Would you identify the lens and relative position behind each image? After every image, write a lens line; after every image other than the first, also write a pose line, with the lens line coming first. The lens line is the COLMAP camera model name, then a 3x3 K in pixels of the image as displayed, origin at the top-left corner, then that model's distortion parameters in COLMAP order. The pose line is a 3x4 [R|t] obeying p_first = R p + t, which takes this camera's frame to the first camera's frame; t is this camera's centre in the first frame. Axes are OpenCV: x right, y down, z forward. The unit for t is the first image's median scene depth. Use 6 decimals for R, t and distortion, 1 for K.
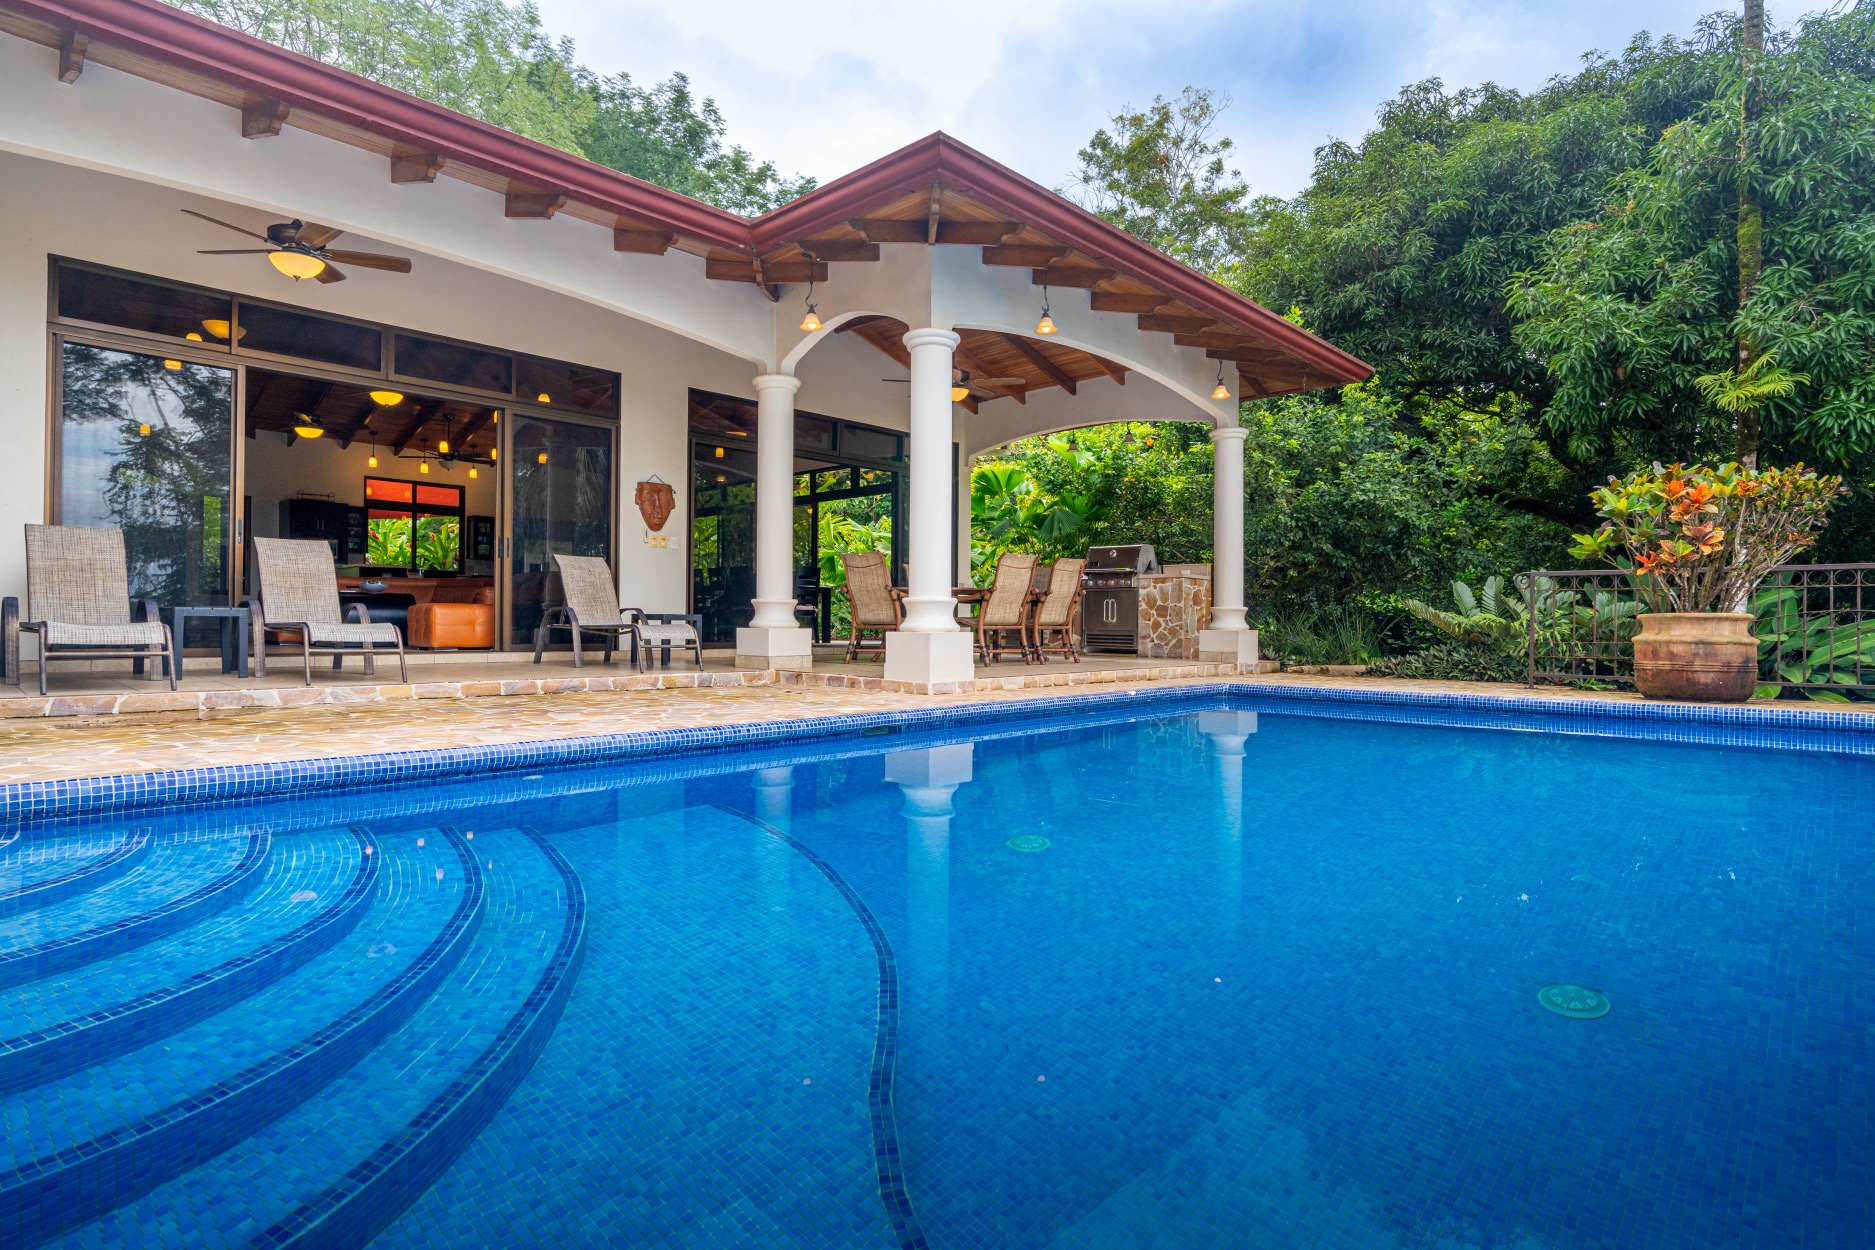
lens RADIAL K [[968.0, 0, 922.7], [0, 968.0, 617.1], [0, 0, 1]] dist [-0.001242, 0.005644]
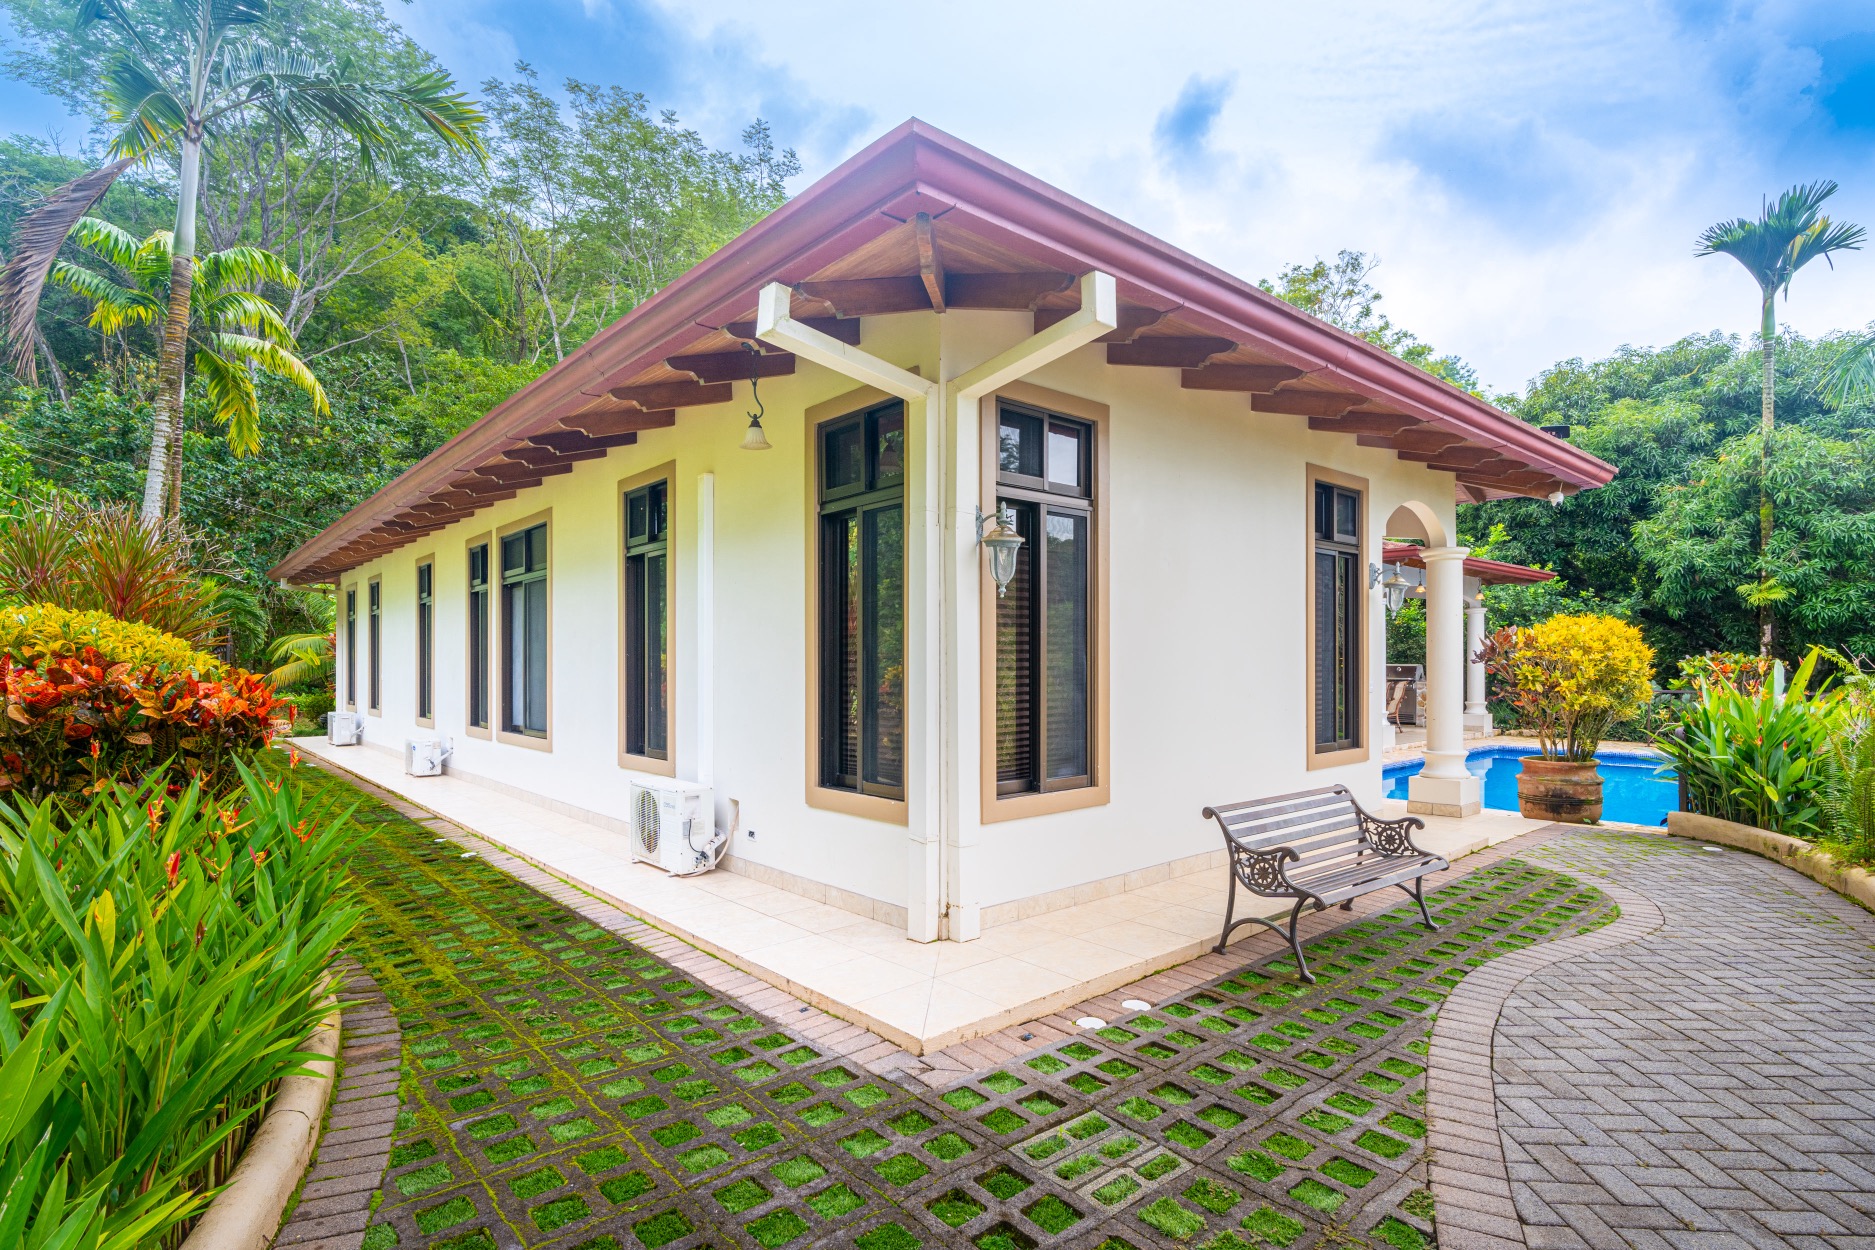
lens RADIAL K [[890.5, 0, 947.1], [0, 890.5, 671.0], [0, 0, 1]] dist [-0.008907, 0.004289]
pose [[0.995304, -0.004173, -0.096709, -0.578937], [0.005041, 0.999949, 0.008737, -0.096431], [0.096668, -0.009184, 0.995274, -0.879250]]
